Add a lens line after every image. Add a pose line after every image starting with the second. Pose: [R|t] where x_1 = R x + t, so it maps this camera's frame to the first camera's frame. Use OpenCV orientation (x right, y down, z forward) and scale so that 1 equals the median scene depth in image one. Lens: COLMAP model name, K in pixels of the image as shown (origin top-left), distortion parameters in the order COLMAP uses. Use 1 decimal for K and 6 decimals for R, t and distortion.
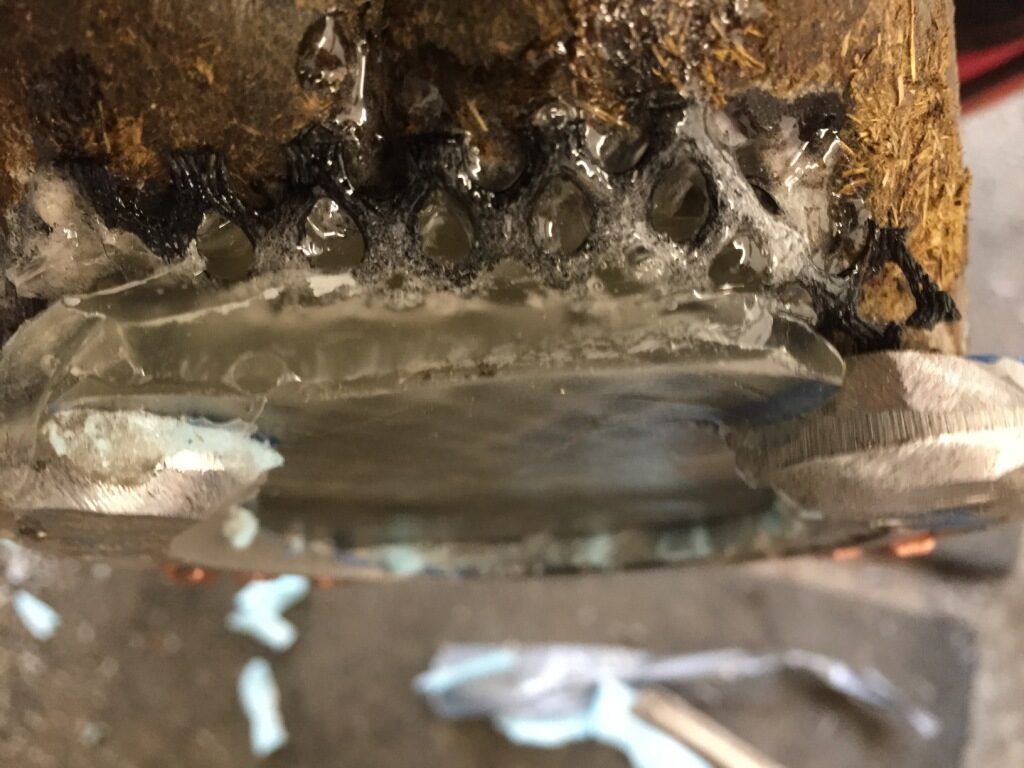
lens RADIAL K [[1067.6, 0, 512.0], [0, 1067.6, 384.0], [0, 0, 1]] dist [0.043871, -0.226173]
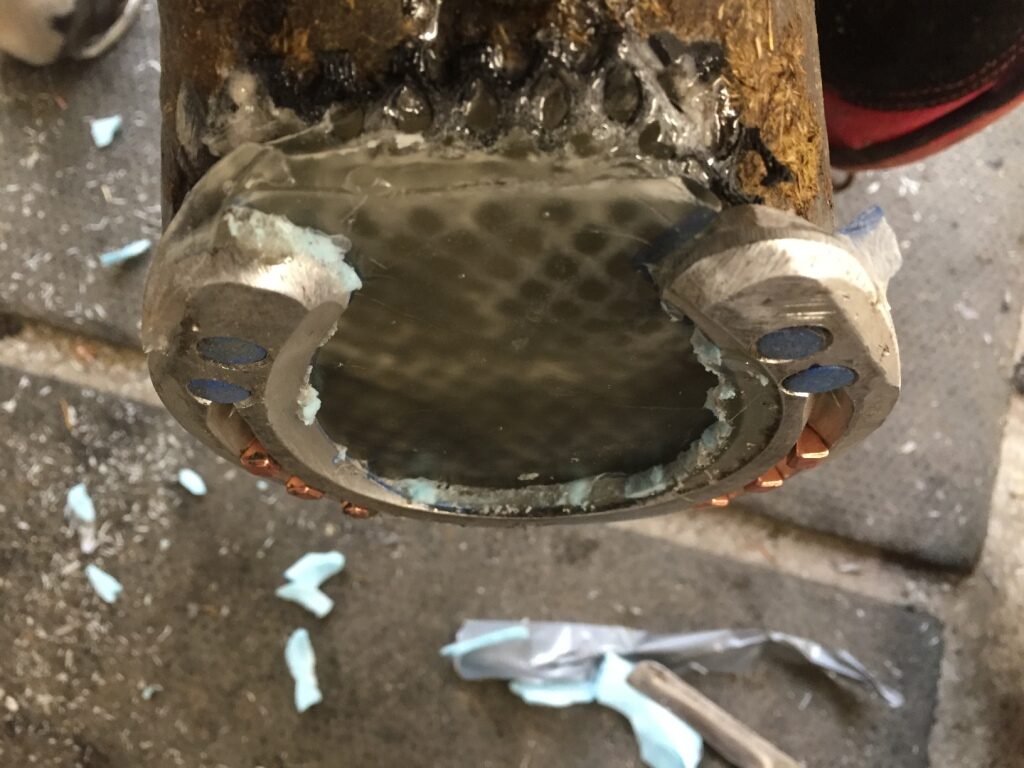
lens RADIAL K [[1067.6, 0, 512.0], [0, 1067.6, 384.0], [0, 0, 1]] dist [0.043871, -0.226173]
pose [[0.998698, 0.049816, -0.010998, 0.025919], [-0.050943, 0.985326, -0.162904, 0.534953], [0.002721, 0.163252, 0.986581, -0.560886]]
